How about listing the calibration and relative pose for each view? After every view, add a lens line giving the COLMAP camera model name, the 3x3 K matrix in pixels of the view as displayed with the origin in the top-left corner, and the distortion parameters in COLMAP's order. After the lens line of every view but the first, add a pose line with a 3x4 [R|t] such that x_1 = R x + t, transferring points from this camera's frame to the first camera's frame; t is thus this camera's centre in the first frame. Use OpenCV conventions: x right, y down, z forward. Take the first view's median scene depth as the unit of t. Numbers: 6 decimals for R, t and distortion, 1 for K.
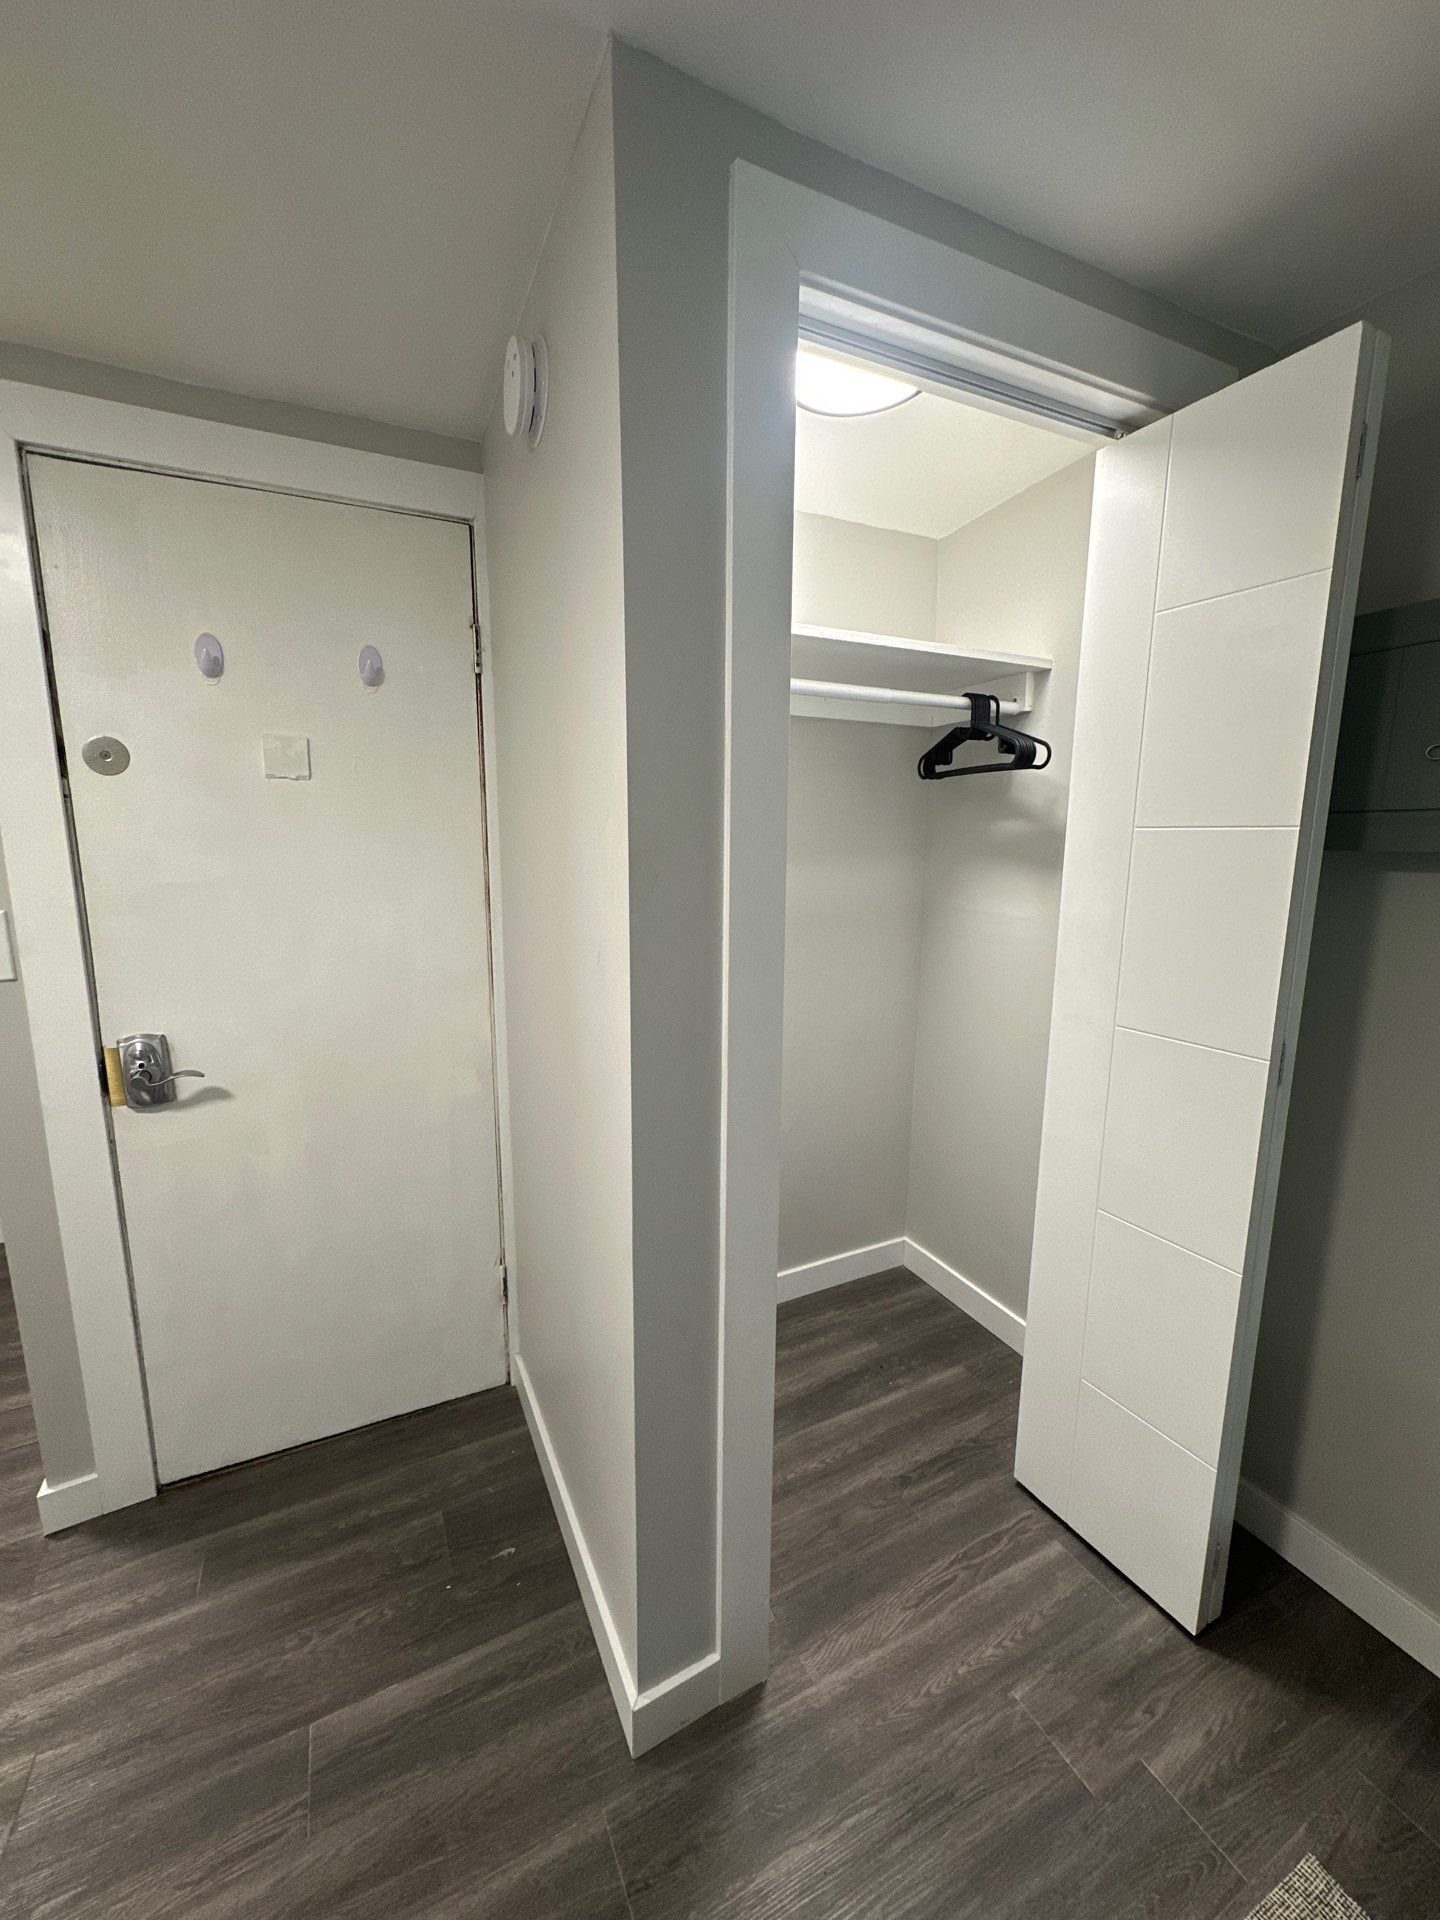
lens RADIAL K [[762.3, 0, 720.0], [0, 762.3, 960.0], [0, 0, 1]] dist [-0.003181, 0.000623]
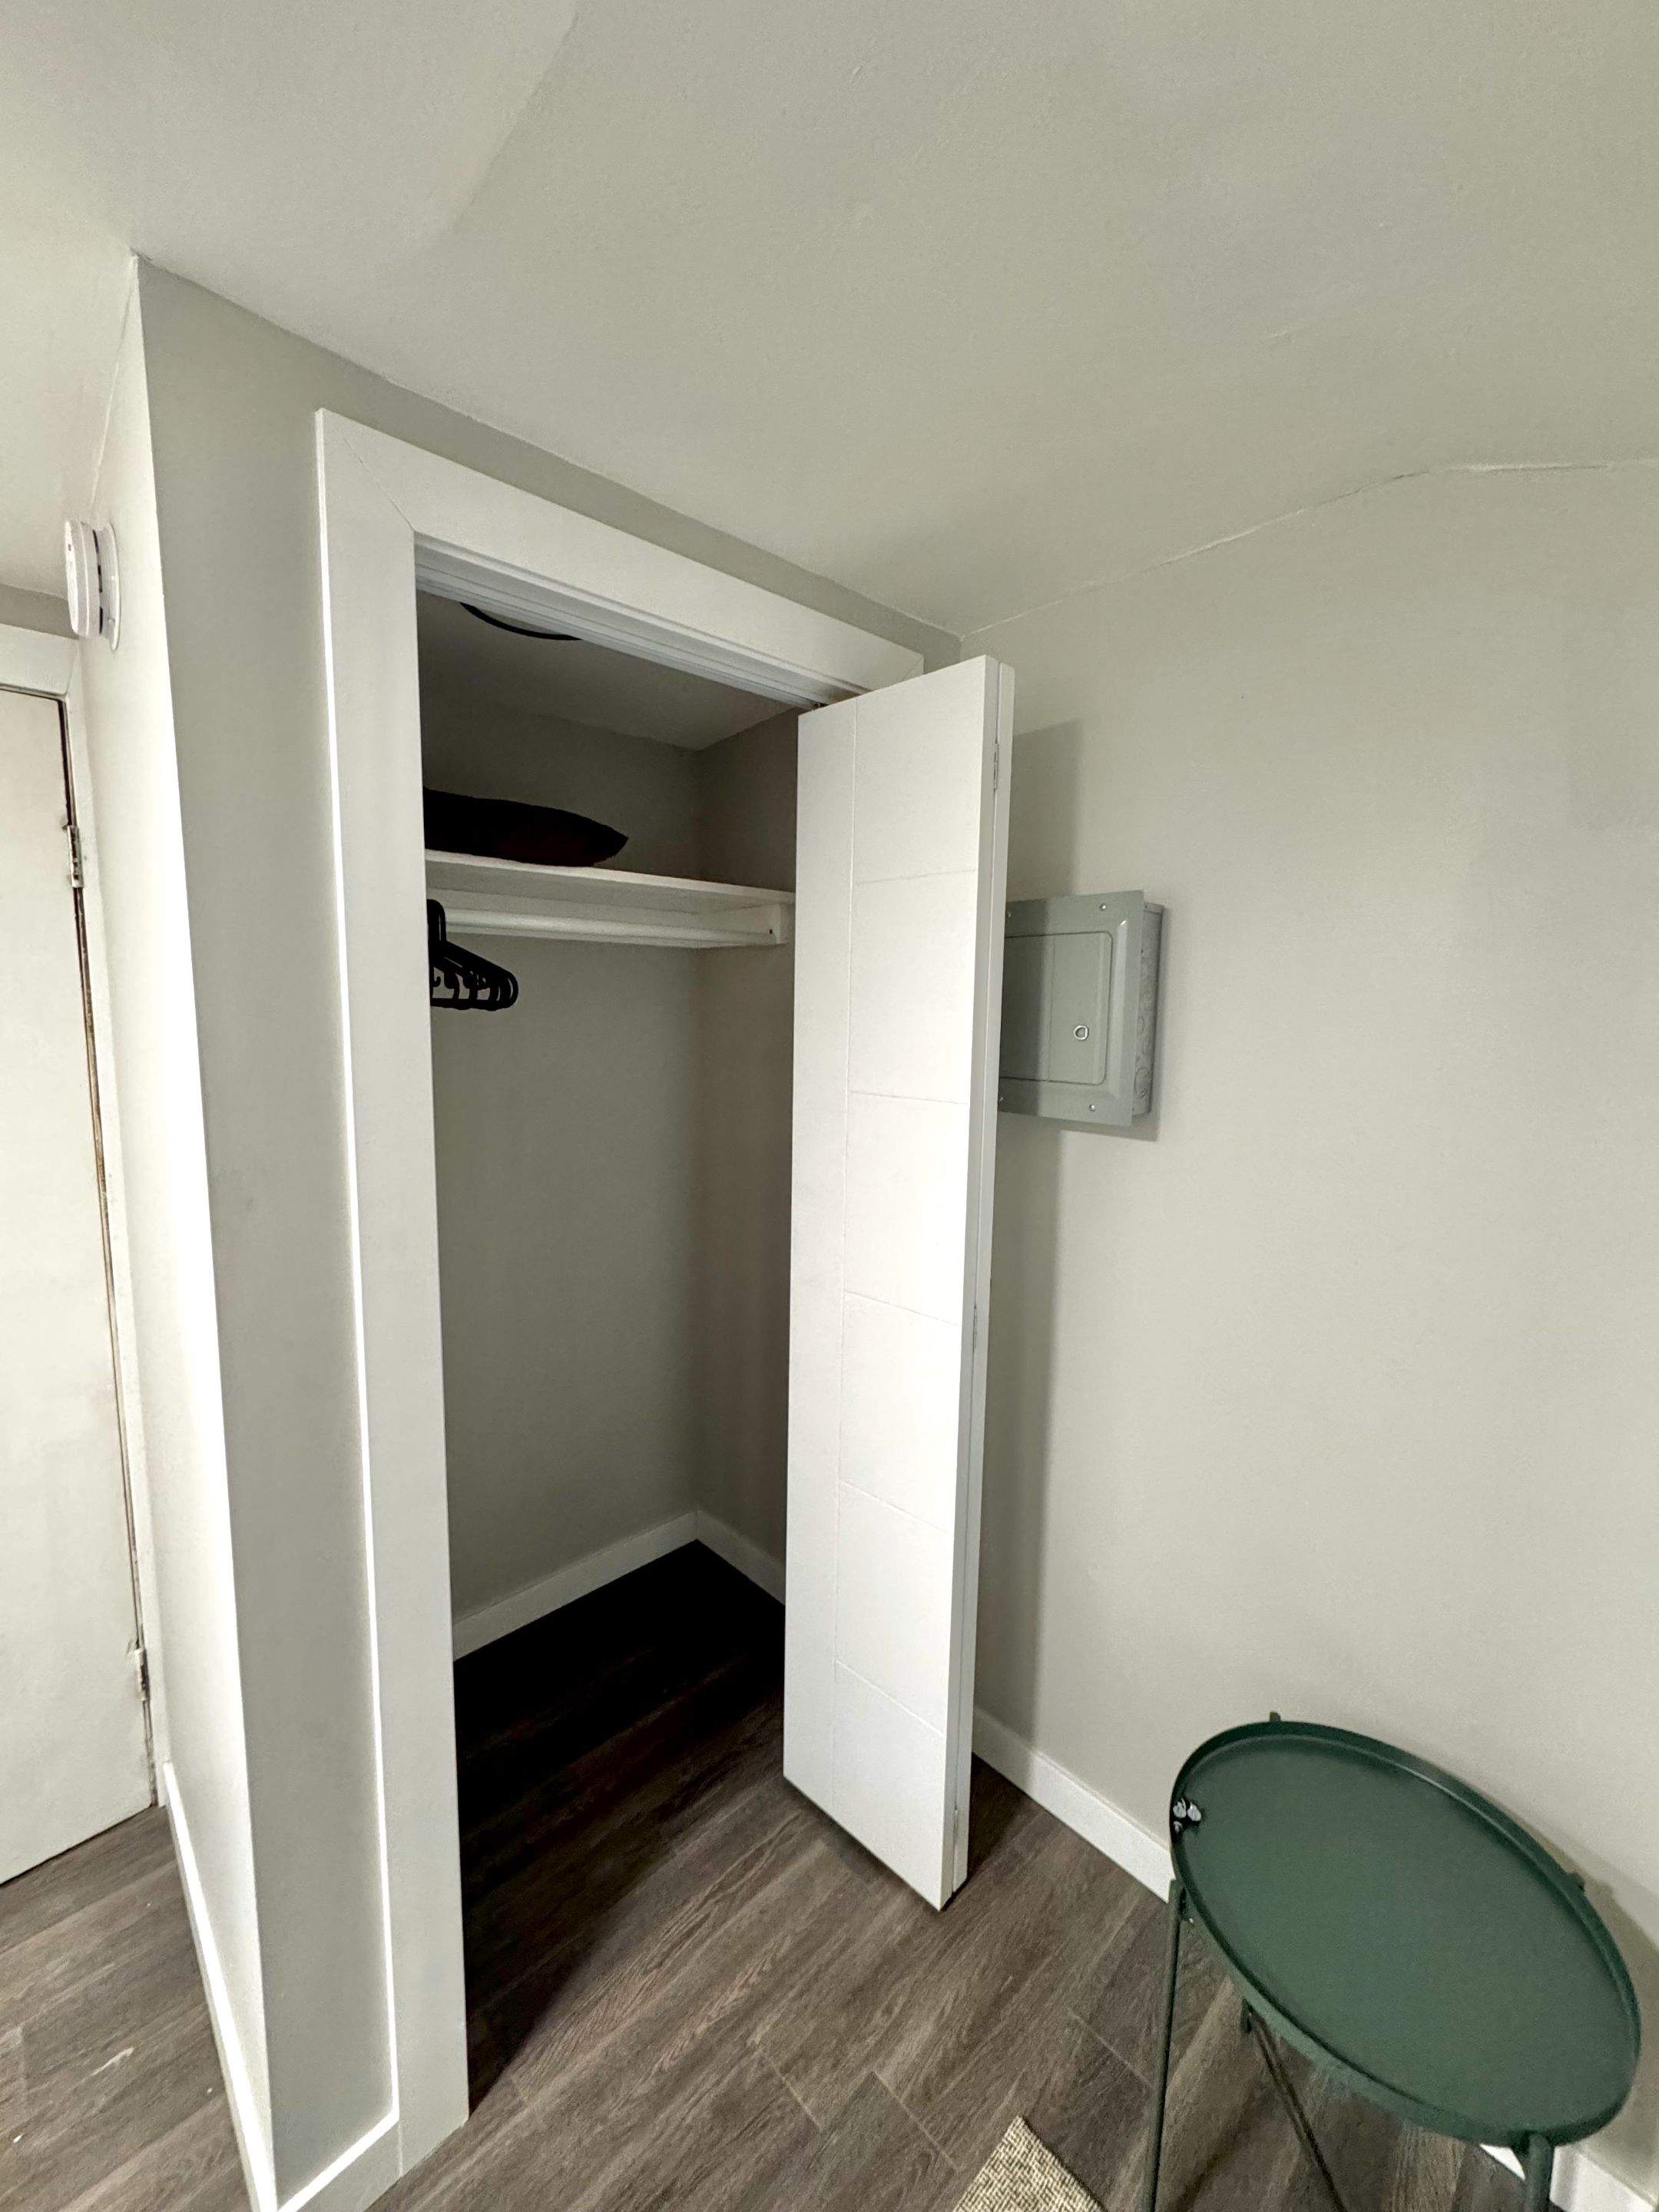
lens RADIAL K [[875.7, 0, 829.5], [0, 875.7, 1106.0], [0, 0, 1]] dist [-0.002831, 0.000019]
pose [[0.953119, -0.025980, 0.301477, 0.170511], [0.038319, 0.998649, -0.035087, -0.115779], [-0.300158, 0.044994, 0.952828, -0.082088]]
